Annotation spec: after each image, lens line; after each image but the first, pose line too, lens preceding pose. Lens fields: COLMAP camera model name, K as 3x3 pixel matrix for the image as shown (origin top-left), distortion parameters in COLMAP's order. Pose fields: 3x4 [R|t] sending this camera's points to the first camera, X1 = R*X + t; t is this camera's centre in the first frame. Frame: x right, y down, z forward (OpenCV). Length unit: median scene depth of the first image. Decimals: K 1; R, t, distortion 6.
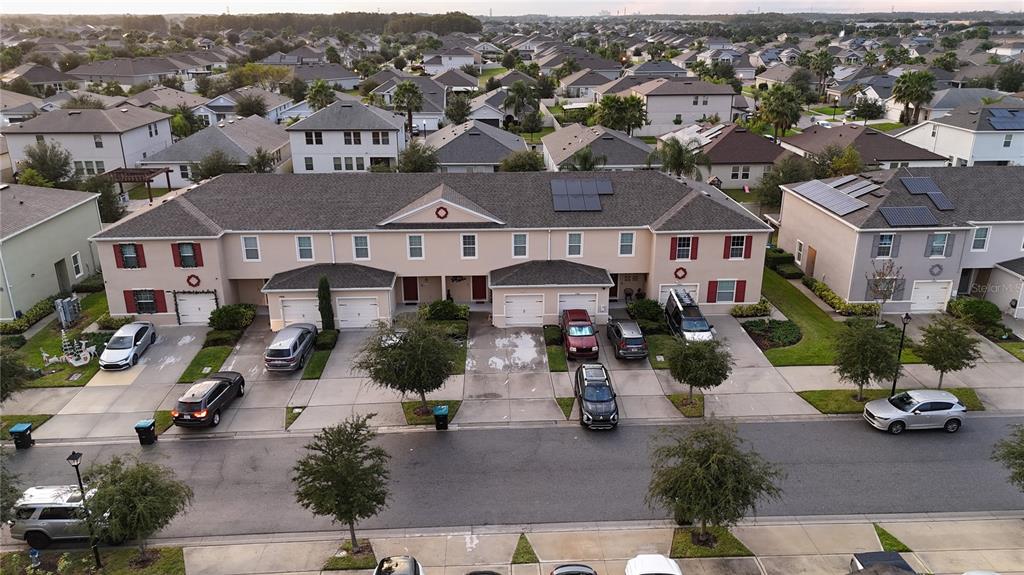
lens RADIAL K [[746.6, 0, 516.9], [0, 746.6, 286.8], [0, 0, 1]] dist [0.063503, -0.059998]
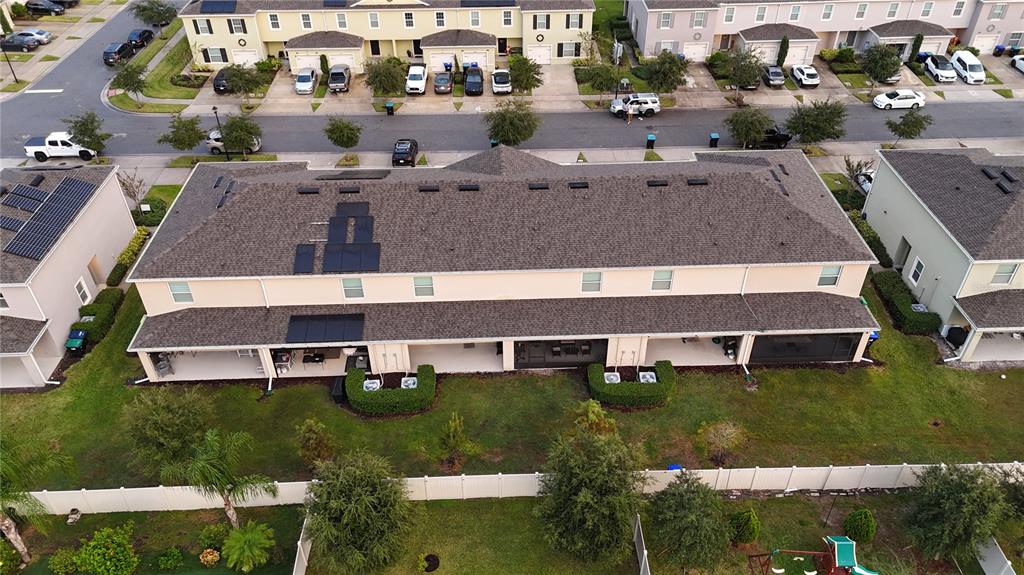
lens RADIAL K [[746.6, 0, 516.9], [0, 746.6, 286.8], [0, 0, 1]] dist [0.063503, -0.059998]
pose [[0.999989, 0.001055, -0.004676, 0.176664], [0.000486, 0.948083, 0.318022, -0.025079], [0.004769, -0.318020, 0.948072, -0.717922]]
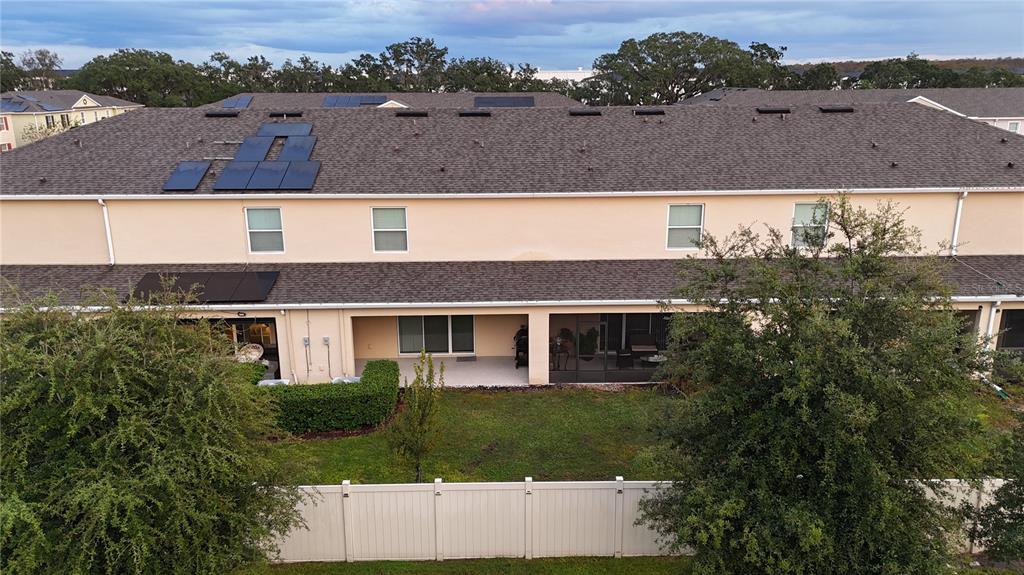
lens RADIAL K [[746.6, 0, 516.9], [0, 746.6, 286.8], [0, 0, 1]] dist [0.063503, -0.059998]
pose [[0.999797, 0.003008, -0.019931, 0.157982], [-0.004511, 0.997112, -0.075808, 0.332758], [0.019645, 0.075883, 0.996923, -0.378593]]
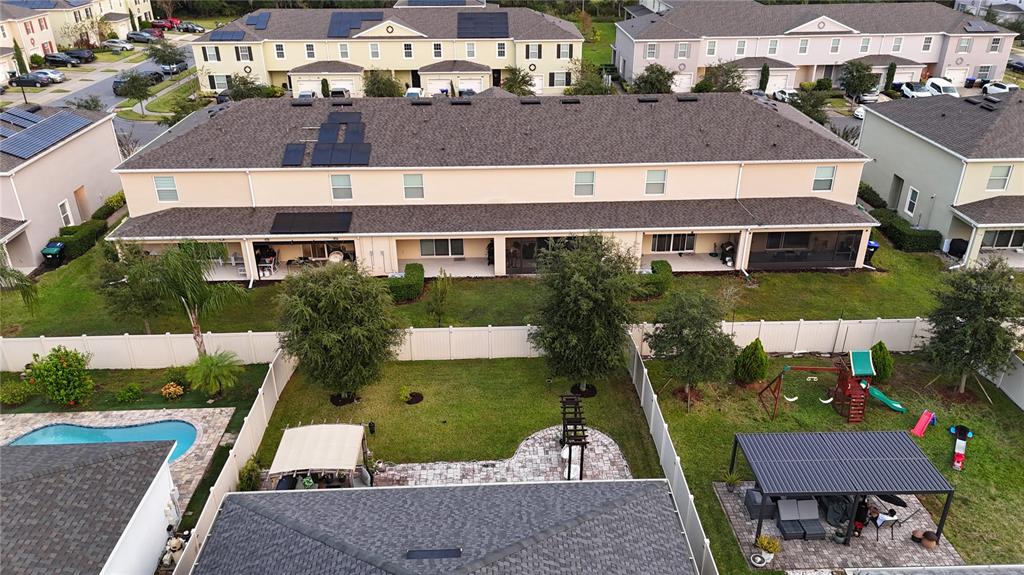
lens RADIAL K [[746.6, 0, 516.9], [0, 746.6, 286.8], [0, 0, 1]] dist [0.063503, -0.059998]
pose [[0.999999, -0.000495, 0.001065, 0.181295], [0.000358, 0.992125, 0.125252, 0.263350], [-0.001118, -0.125251, 0.992124, -0.759792]]
